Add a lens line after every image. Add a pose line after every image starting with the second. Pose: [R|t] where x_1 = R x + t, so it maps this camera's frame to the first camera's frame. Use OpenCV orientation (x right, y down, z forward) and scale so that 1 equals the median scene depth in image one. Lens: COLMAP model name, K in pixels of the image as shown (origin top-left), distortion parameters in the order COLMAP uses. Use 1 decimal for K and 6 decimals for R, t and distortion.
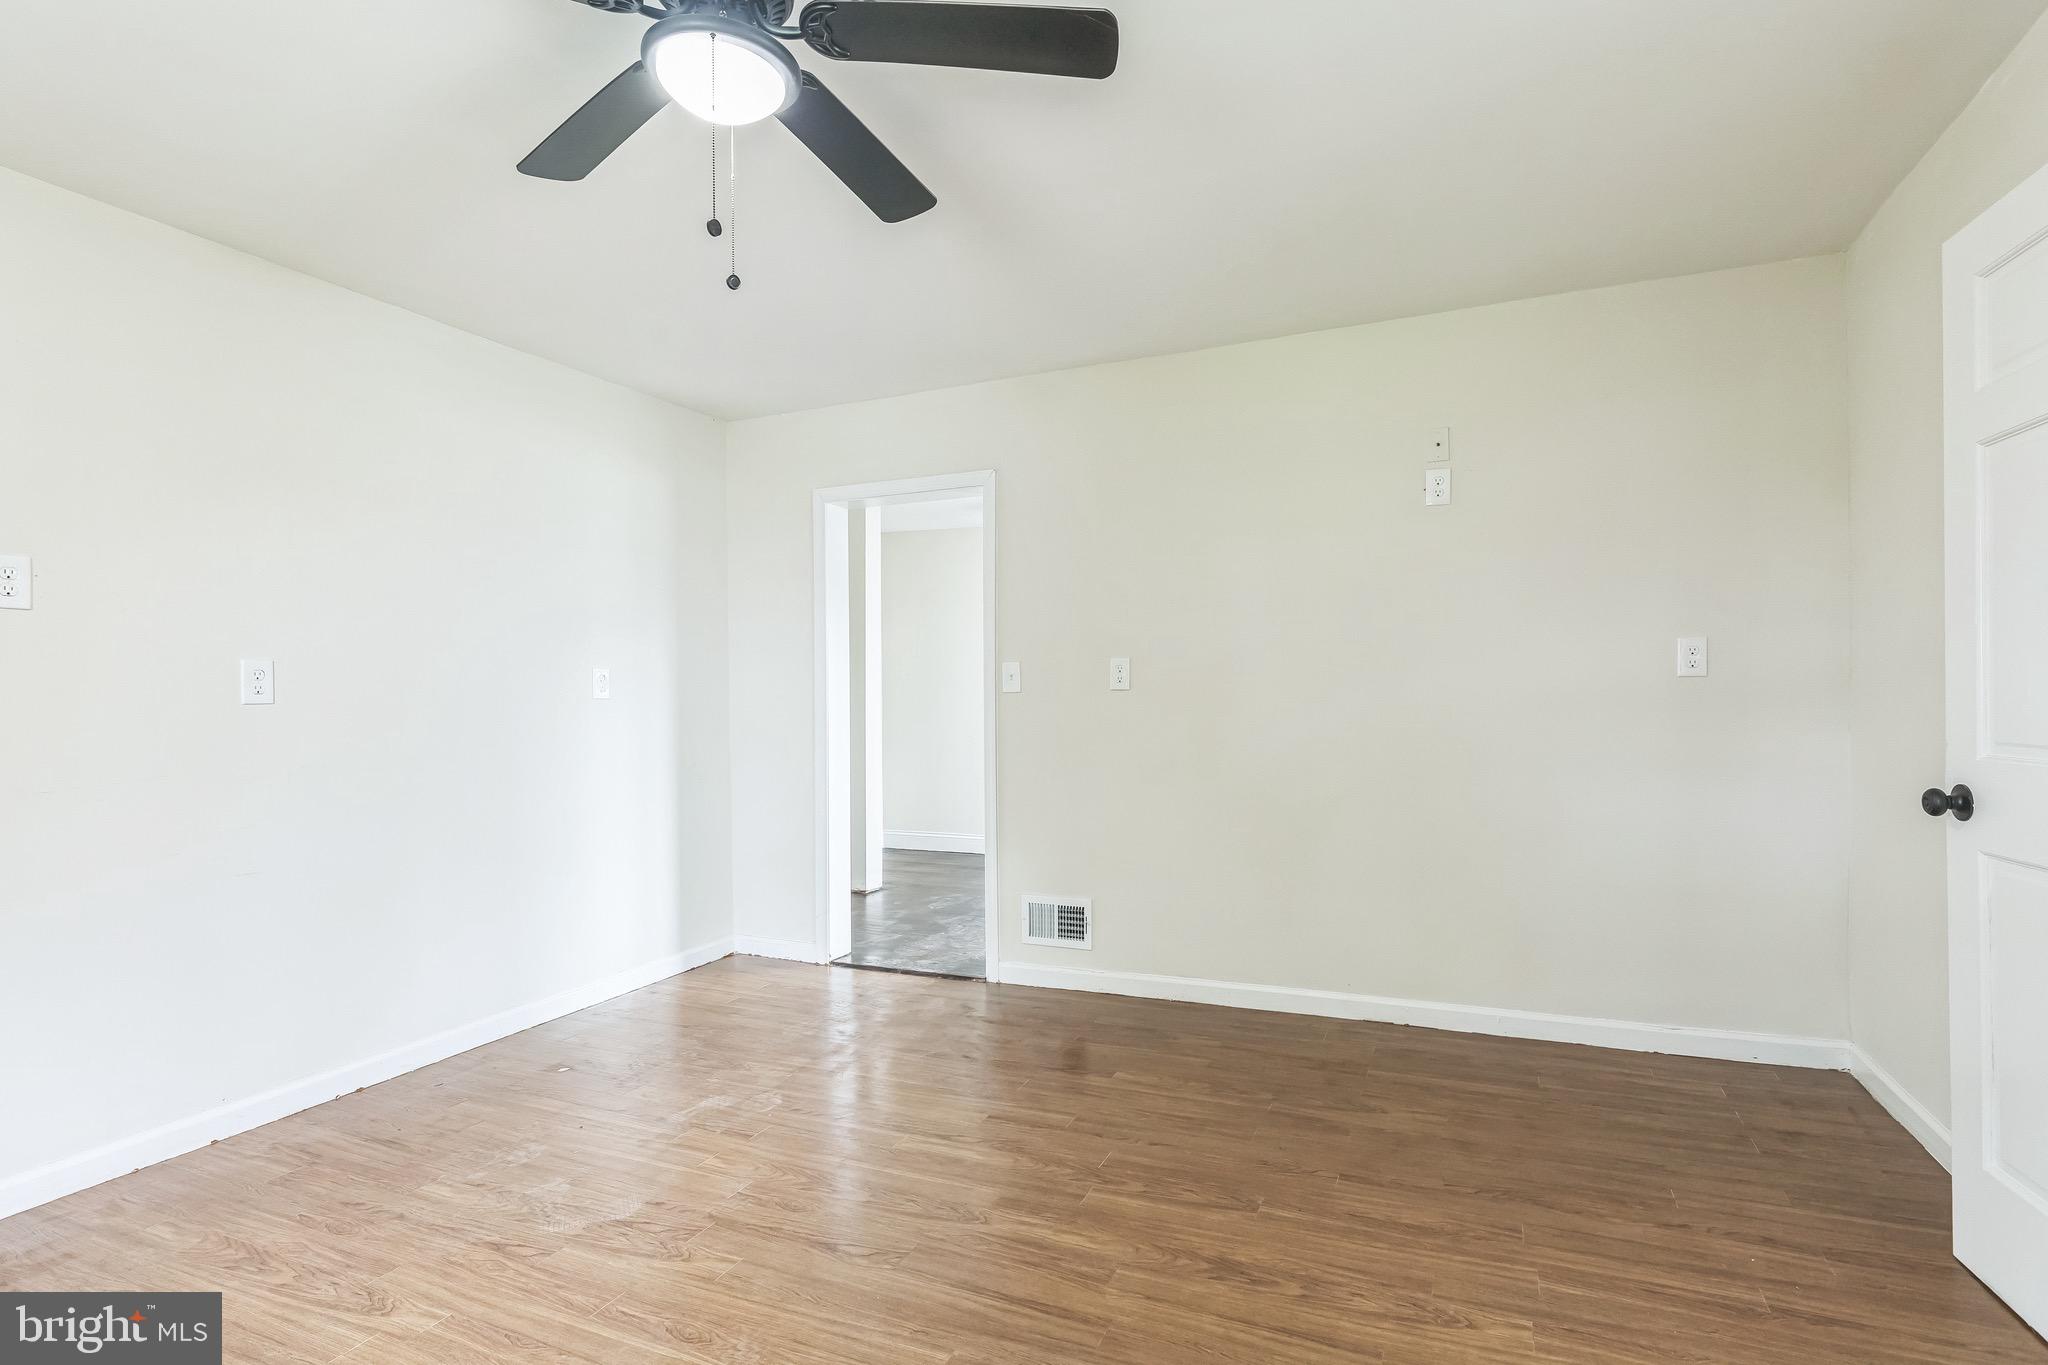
lens RADIAL K [[1014.2, 0, 1039.2], [0, 1014.2, 690.6], [0, 0, 1]] dist [-0.000770, 0.000610]
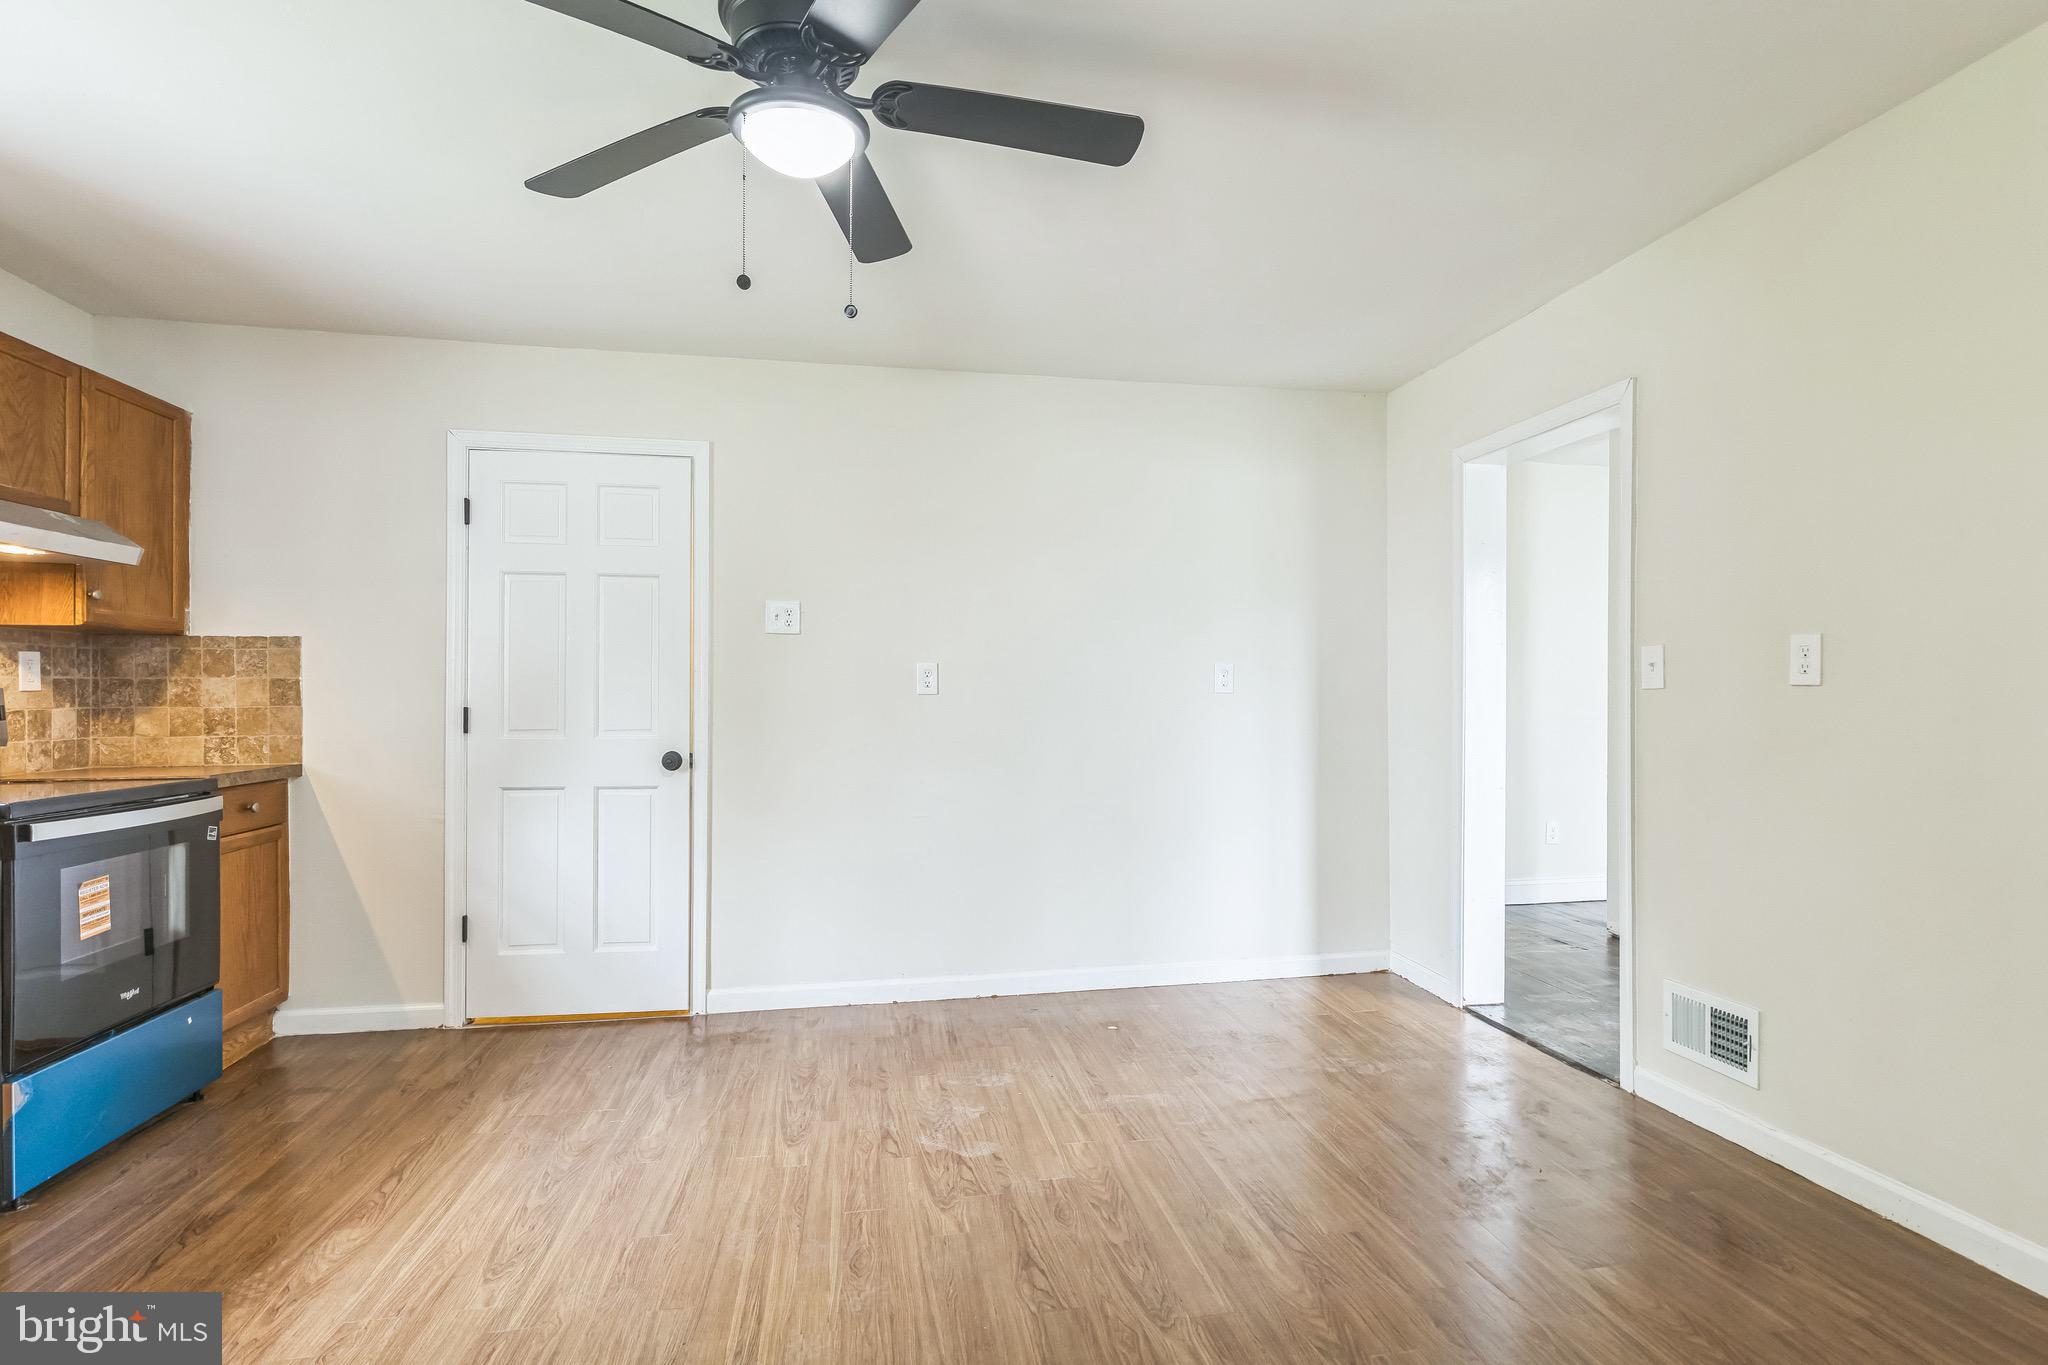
lens RADIAL K [[1014.2, 0, 1038.4], [0, 1014.2, 683.4], [0, 0, 1]] dist [-0.000770, 0.000610]
pose [[0.556145, 0.000425, -0.831085, 0.334419], [-0.001146, 0.999999, -0.000255, -0.001230], [0.831084, 0.001094, 0.556146, 0.262345]]
